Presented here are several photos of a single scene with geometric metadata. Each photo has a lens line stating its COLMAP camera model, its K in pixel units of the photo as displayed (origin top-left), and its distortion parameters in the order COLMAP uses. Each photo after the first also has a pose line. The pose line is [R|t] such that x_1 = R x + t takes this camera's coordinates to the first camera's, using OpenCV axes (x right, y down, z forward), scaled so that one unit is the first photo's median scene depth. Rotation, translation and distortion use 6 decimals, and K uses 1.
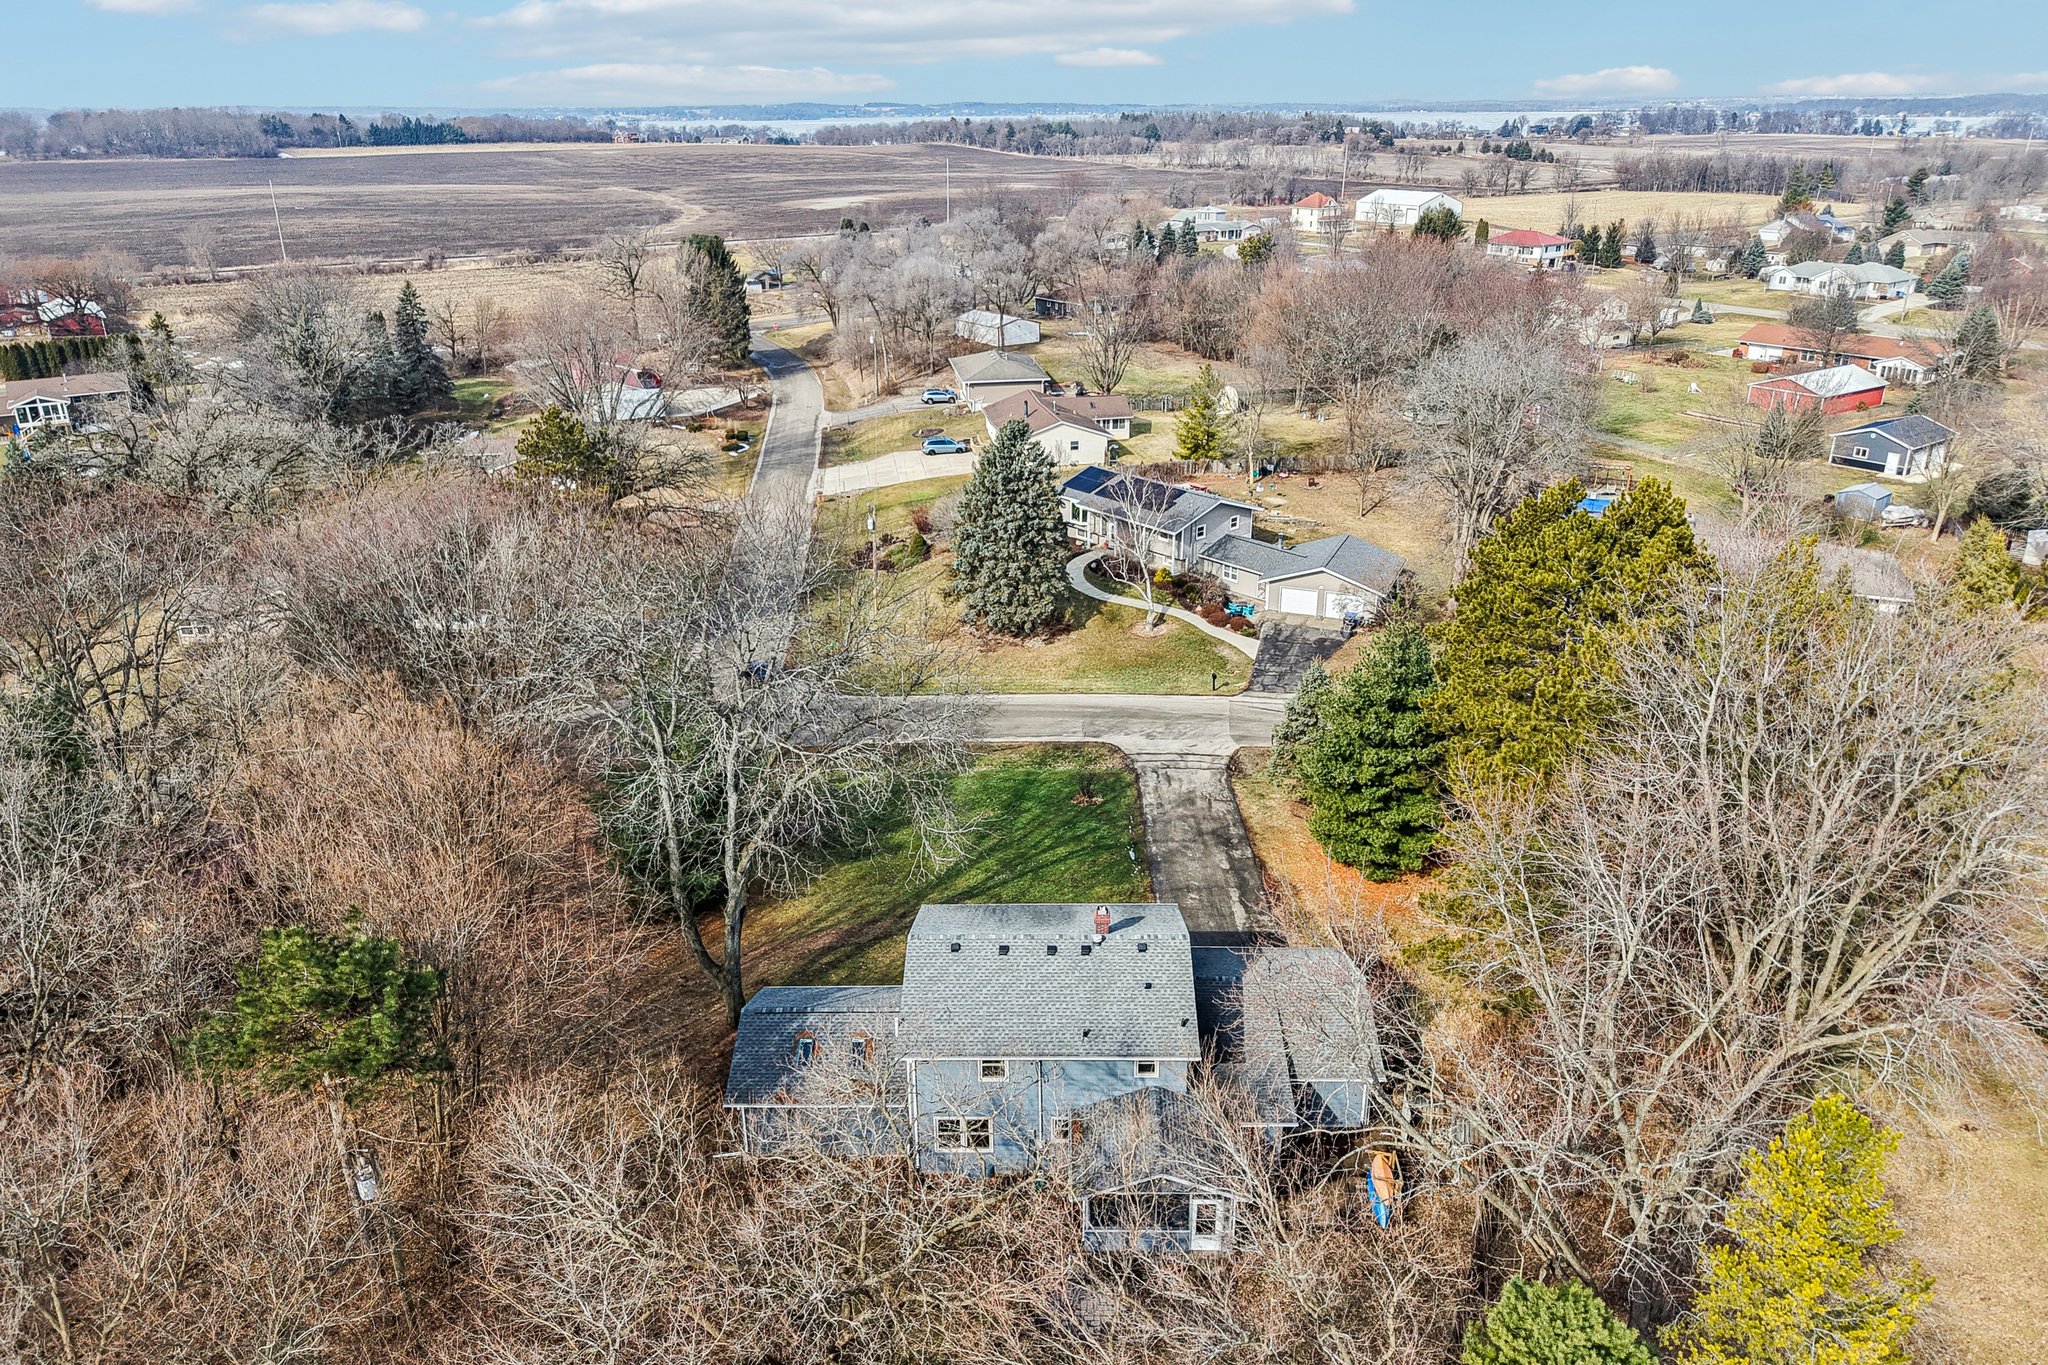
lens RADIAL K [[1410.5, 0, 1040.2], [0, 1410.5, 682.9], [0, 0, 1]] dist [0.005012, -0.003123]
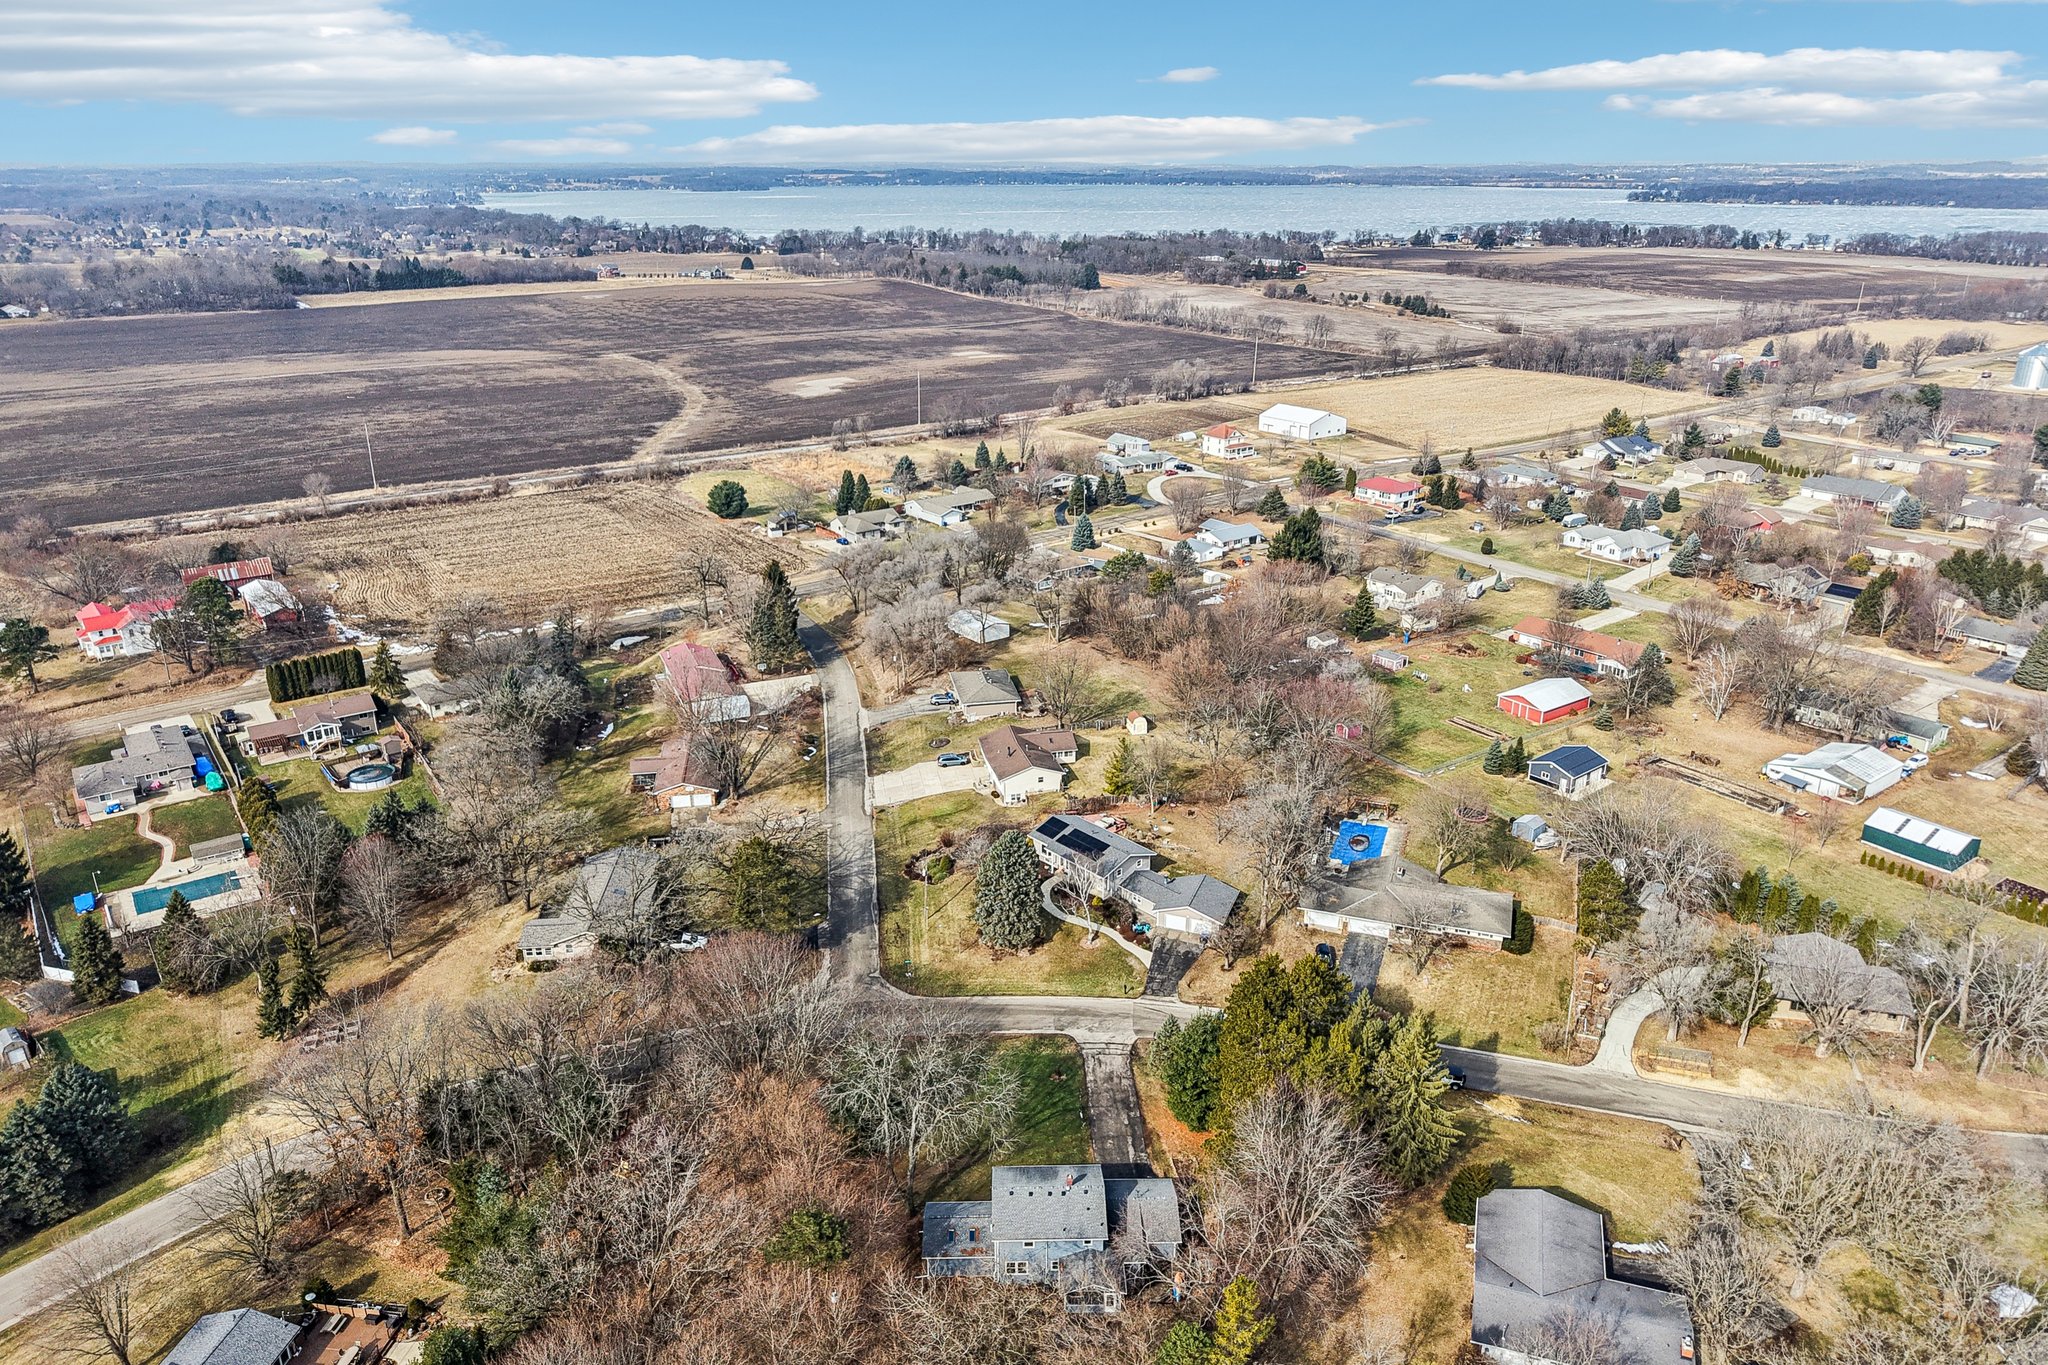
lens RADIAL K [[1399.2, 0, 1024.0], [0, 1399.2, 682.5], [0, 0, 1]] dist [0.044416, -0.065669]
pose [[0.999595, -0.009637, 0.026767, -0.029416], [0.010425, 0.999511, -0.029479, -0.194464], [-0.026470, 0.029746, 0.999207, -0.461192]]
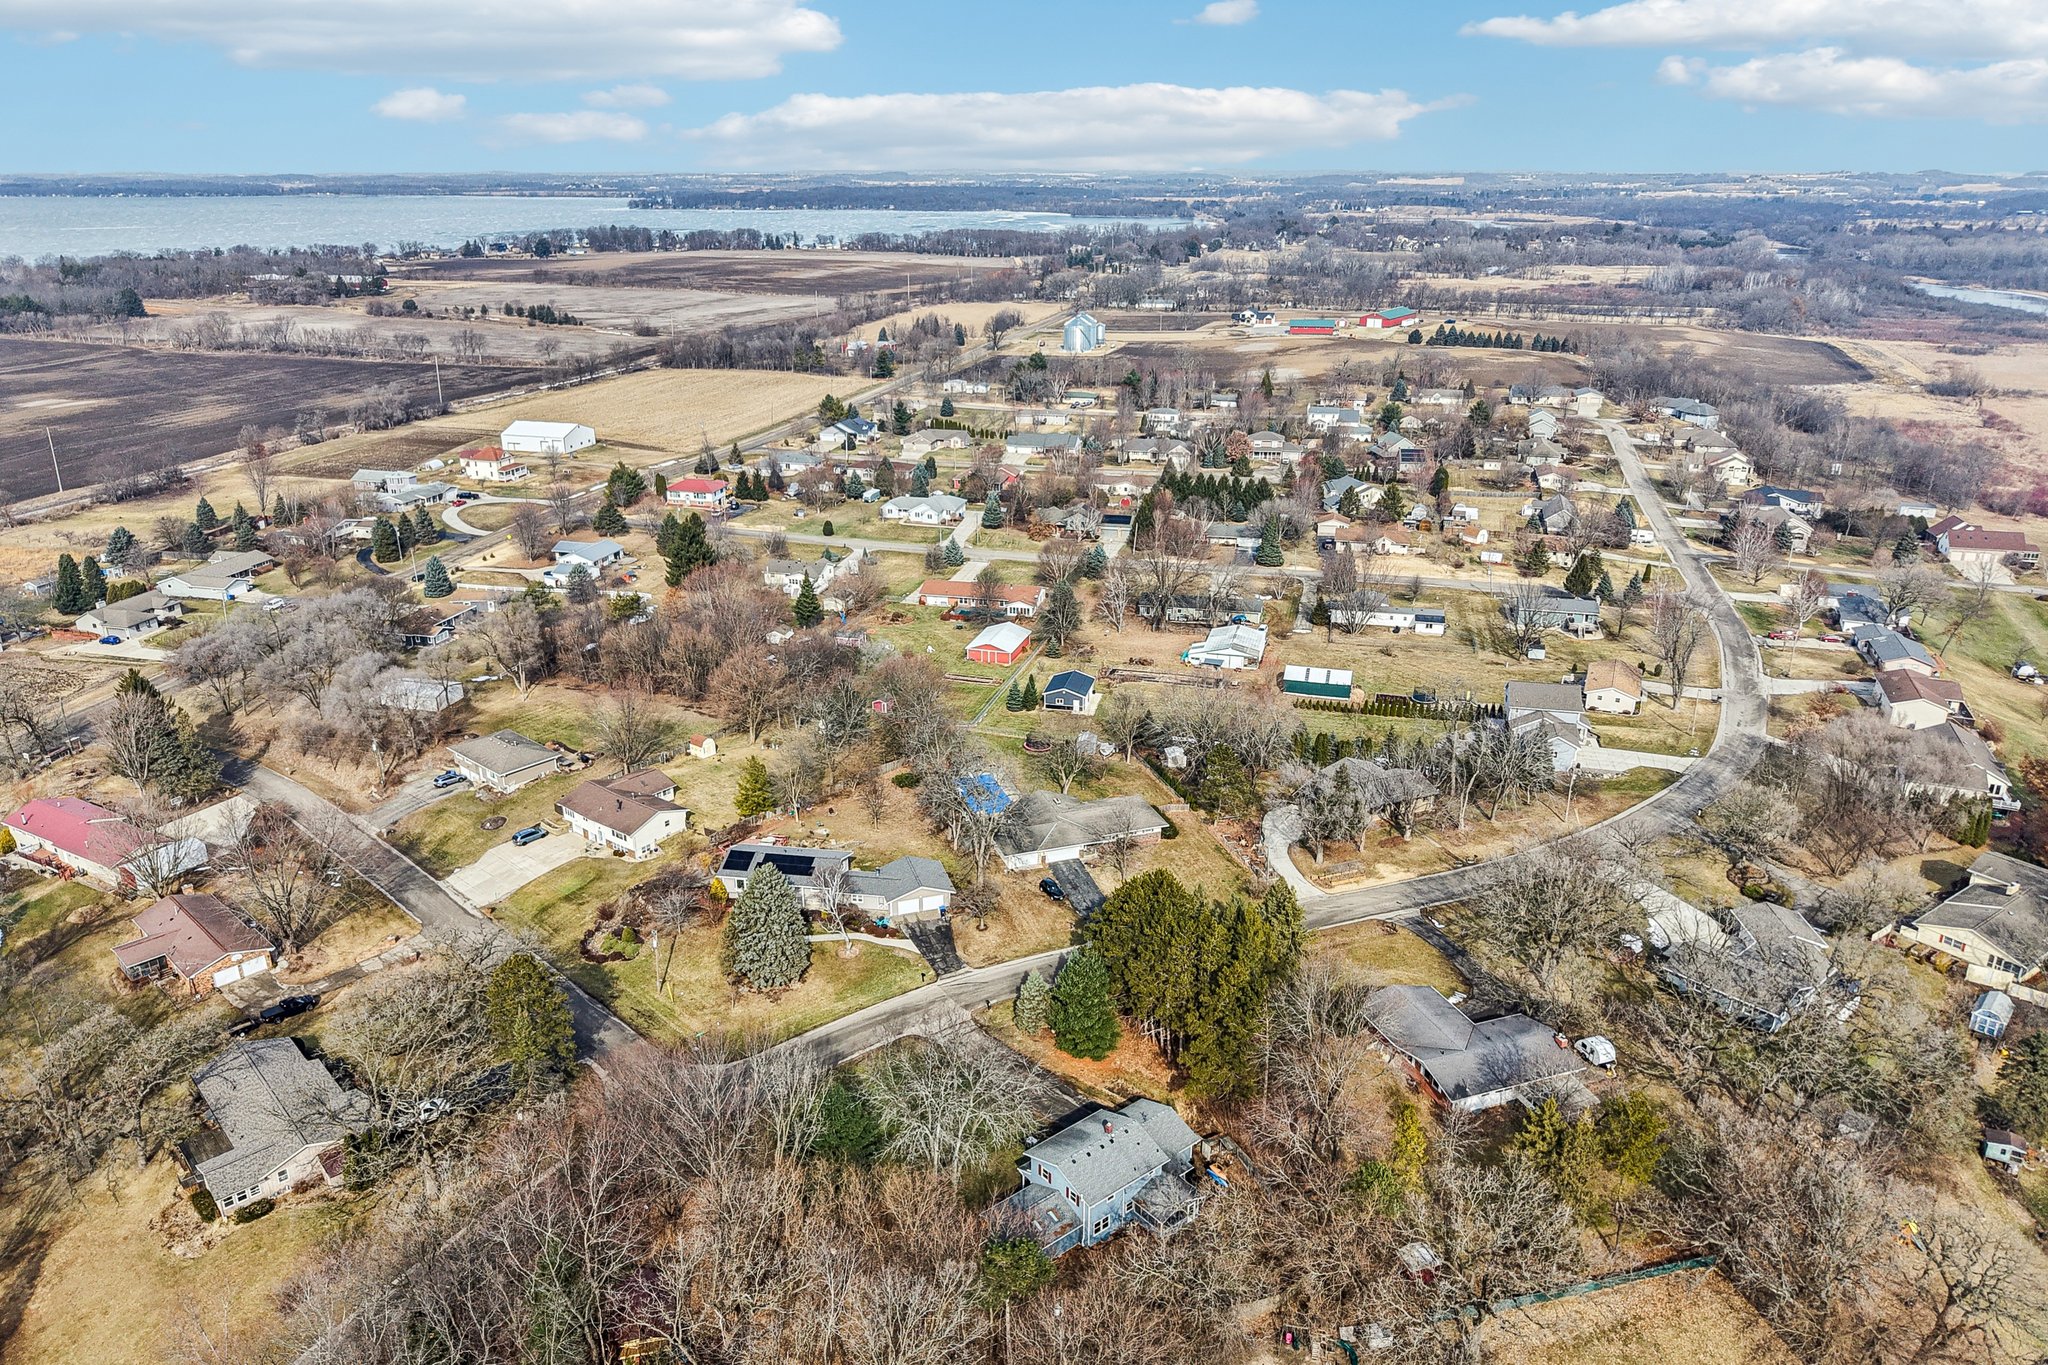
lens RADIAL K [[1372.8, 0, 1021.9], [0, 1372.8, 735.2], [0, 0, 1]] dist [0.010657, -0.007535]
pose [[0.764932, -0.243710, 0.596225, -0.438928], [0.240751, 0.966744, 0.086287, -0.245048], [-0.597426, 0.077538, 0.798167, -0.308134]]
